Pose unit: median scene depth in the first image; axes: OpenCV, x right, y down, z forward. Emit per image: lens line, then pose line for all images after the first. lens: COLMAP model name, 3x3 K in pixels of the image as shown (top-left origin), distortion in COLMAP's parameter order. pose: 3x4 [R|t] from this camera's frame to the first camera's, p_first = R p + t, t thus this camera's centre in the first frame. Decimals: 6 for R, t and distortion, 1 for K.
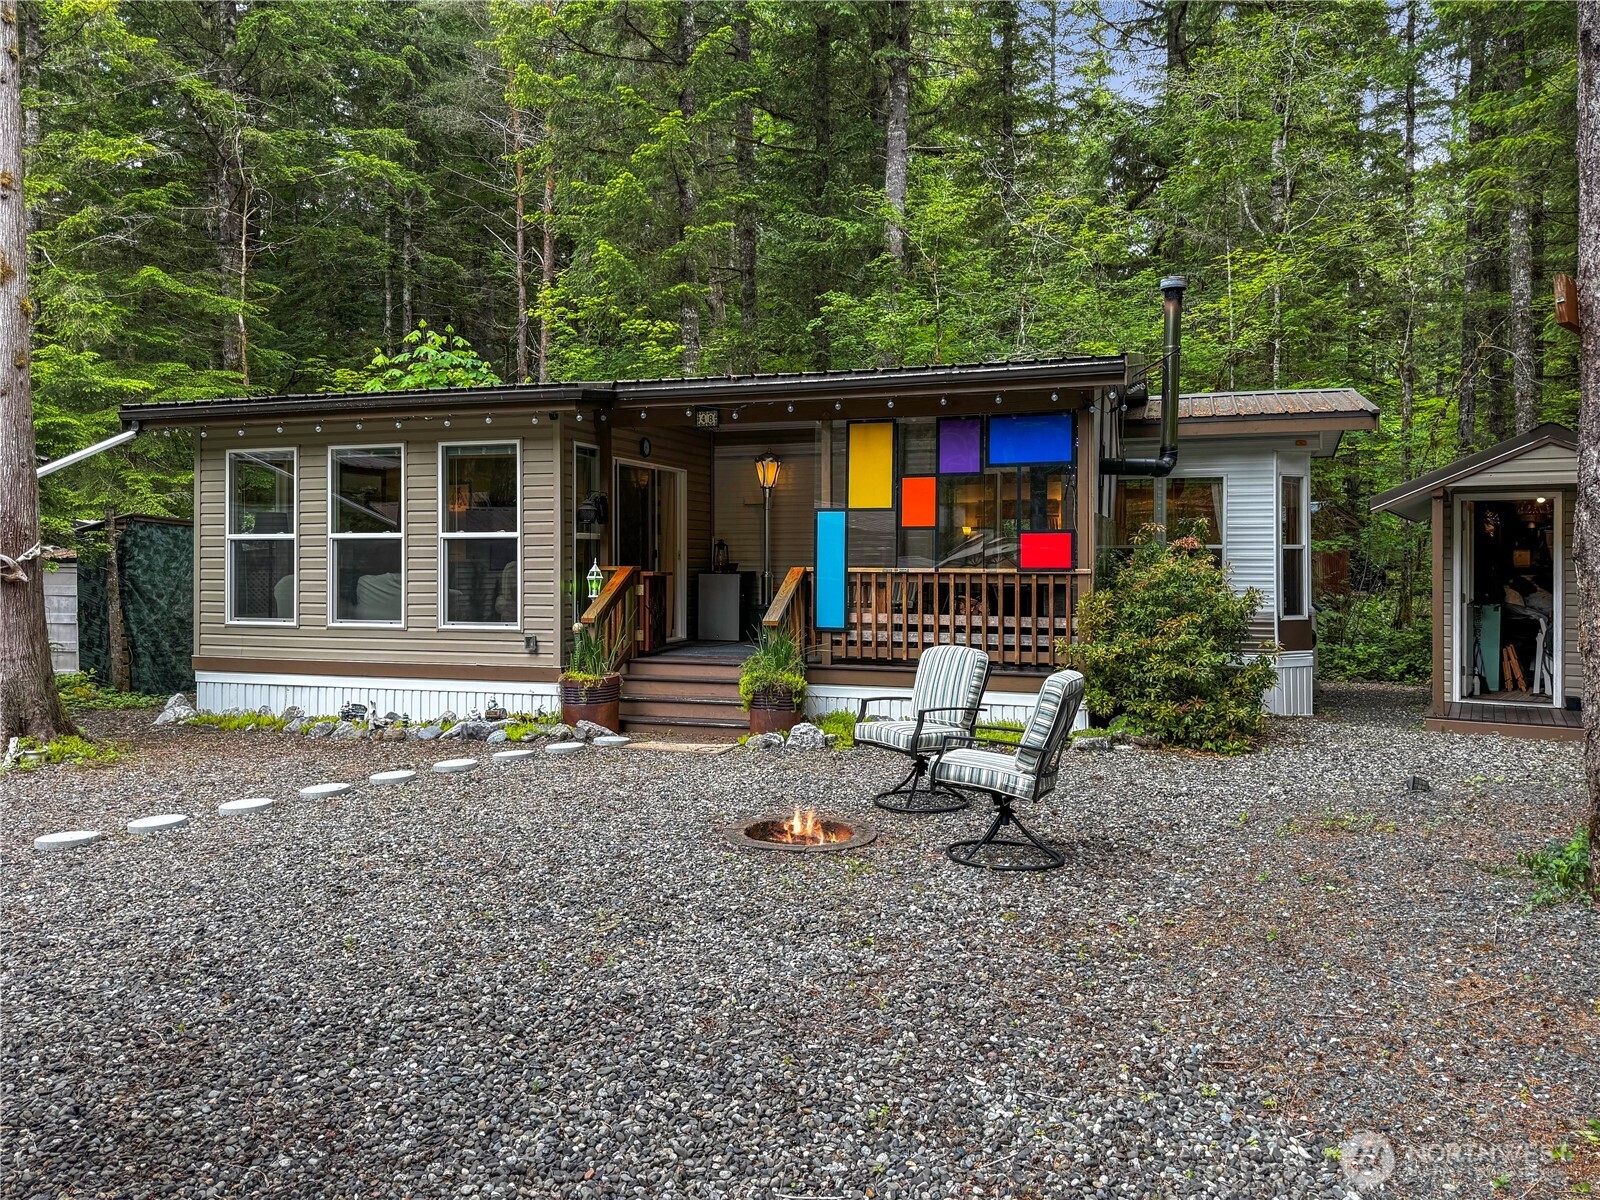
lens RADIAL K [[1119.4, 0, 809.0], [0, 1119.4, 560.8], [0, 0, 1]] dist [0.108846, -0.157214]
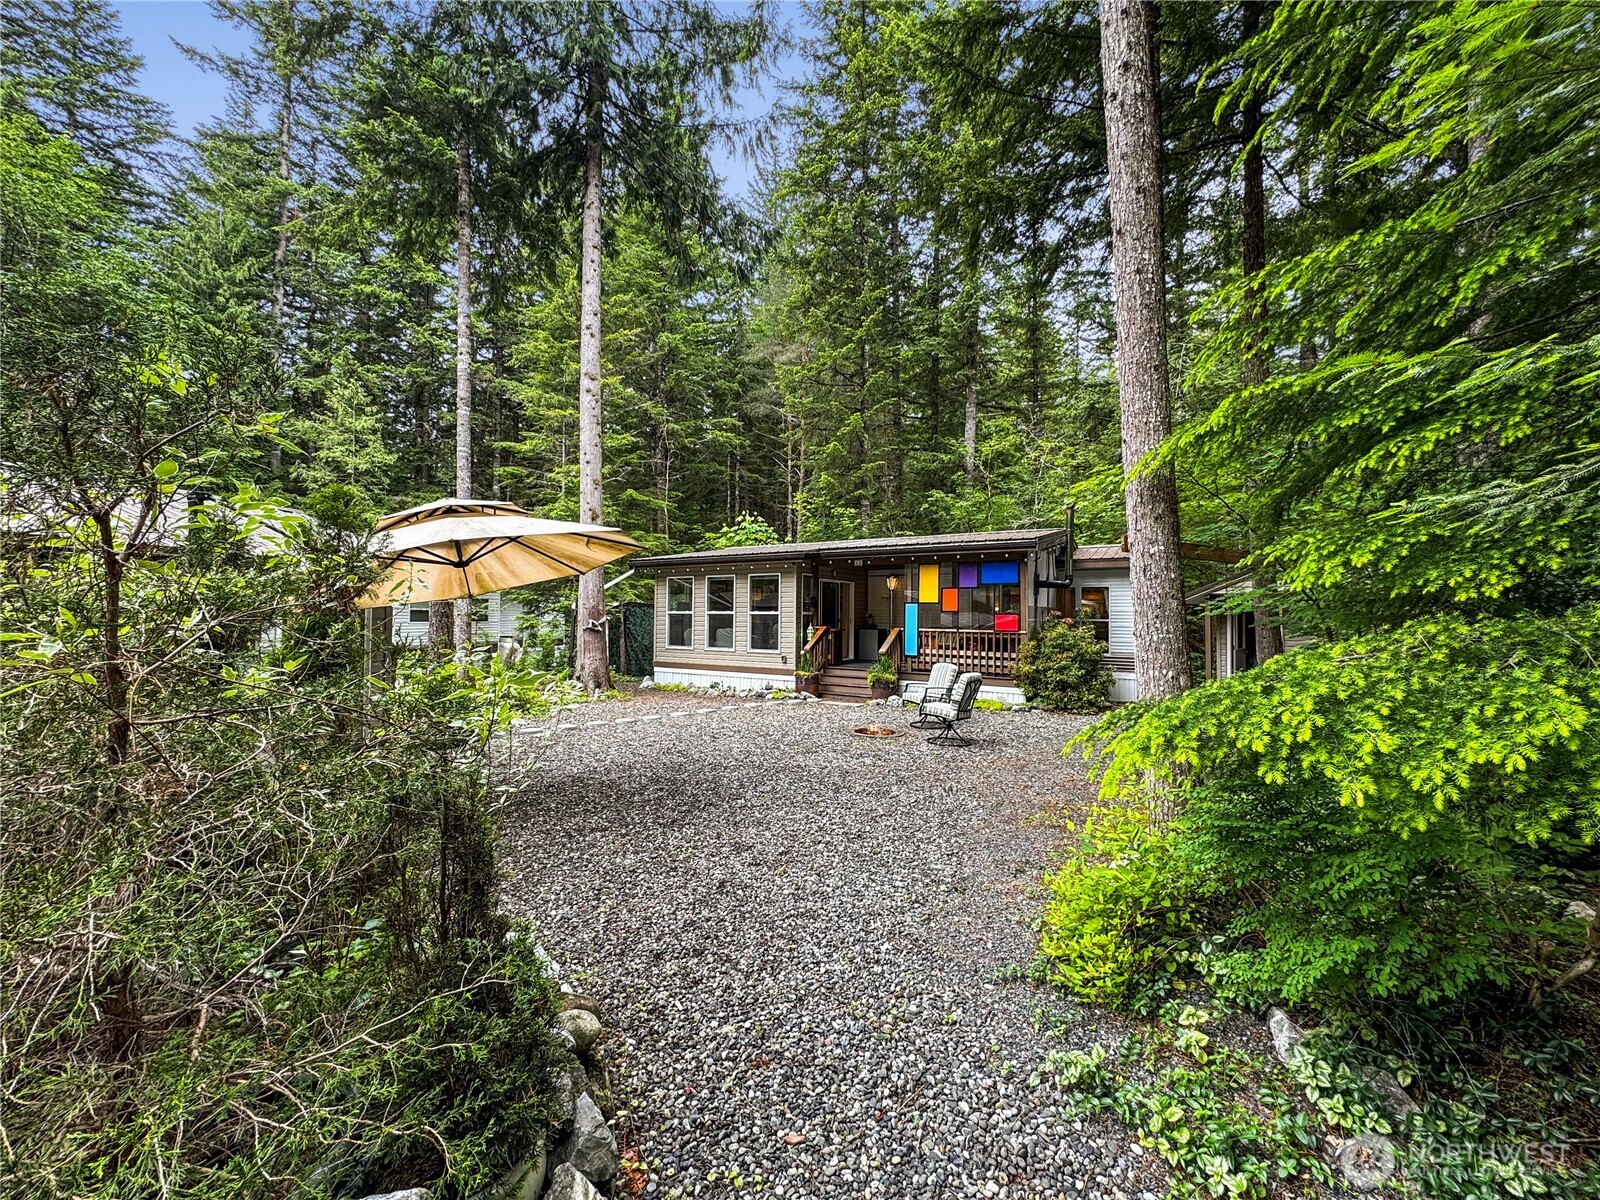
lens RADIAL K [[642.6, 0, 800.7], [0, 642.6, 600.0], [0, 0, 1]] dist [0.001251, 0.000010]
pose [[0.971401, 0.002267, -0.237435, 0.109898], [-0.008642, 0.999629, -0.025814, -0.016326], [0.237288, 0.027128, 0.971060, -0.312296]]
